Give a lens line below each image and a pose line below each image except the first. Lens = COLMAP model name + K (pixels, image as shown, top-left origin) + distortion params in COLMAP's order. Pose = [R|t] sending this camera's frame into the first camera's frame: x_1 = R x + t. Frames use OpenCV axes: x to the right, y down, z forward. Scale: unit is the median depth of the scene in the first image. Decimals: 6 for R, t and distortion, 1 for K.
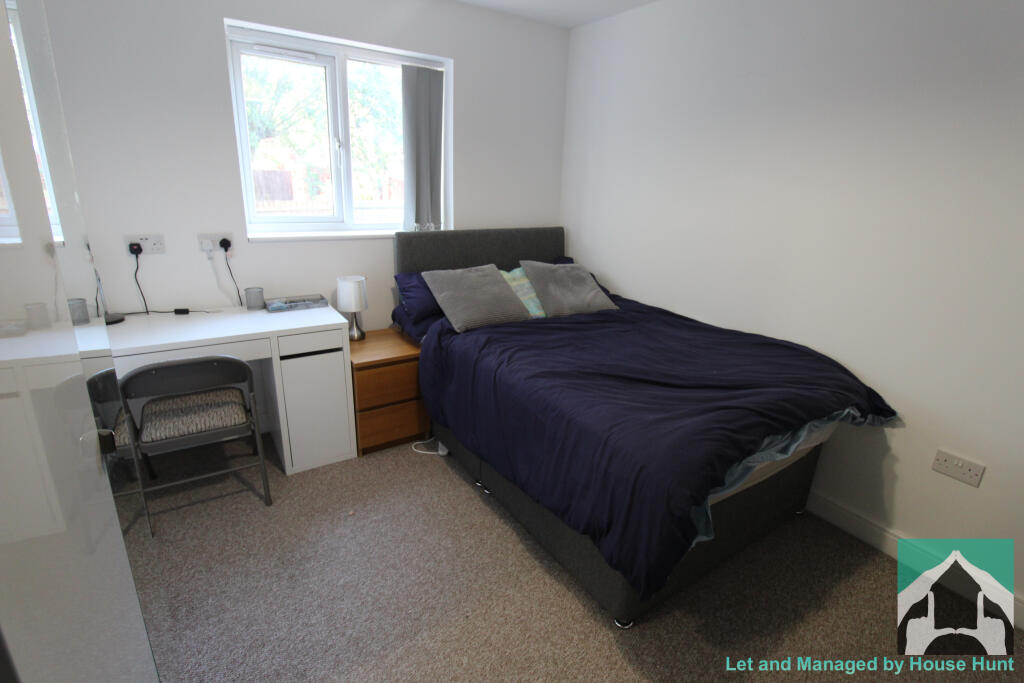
lens RADIAL K [[487.2, 0, 514.8], [0, 487.2, 337.2], [0, 0, 1]] dist [0.000542, -0.010247]
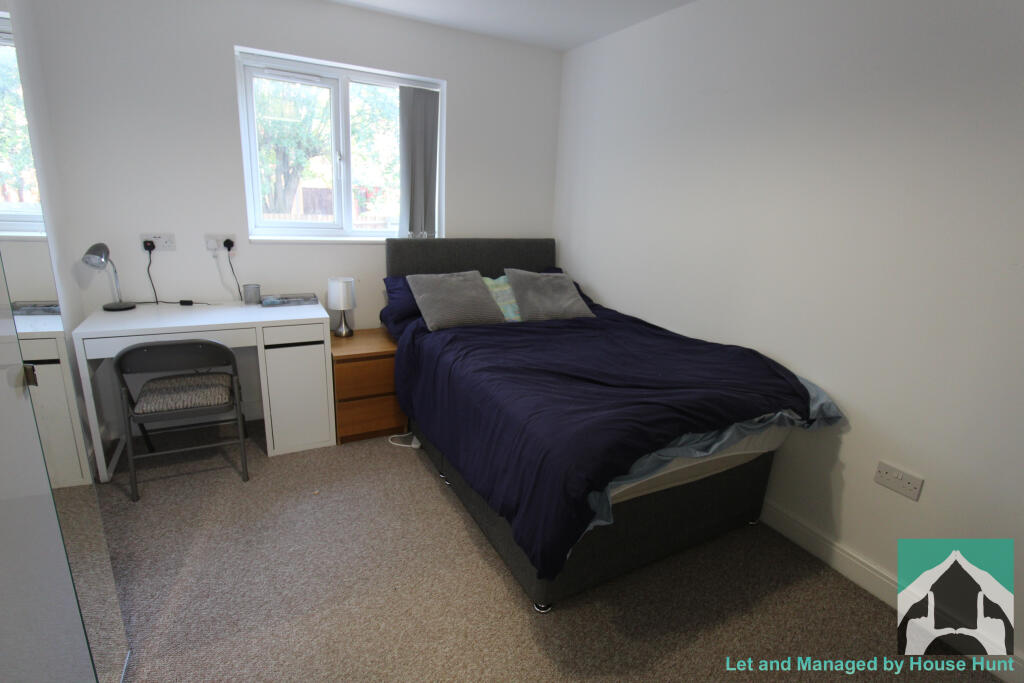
lens RADIAL K [[487.2, 0, 514.8], [0, 487.2, 337.2], [0, 0, 1]] dist [0.000542, -0.010247]
pose [[0.995479, 0.037137, -0.087418, 0.167297], [-0.040590, 0.998451, -0.038057, 0.037926], [0.085869, 0.041433, 0.995445, -0.044608]]
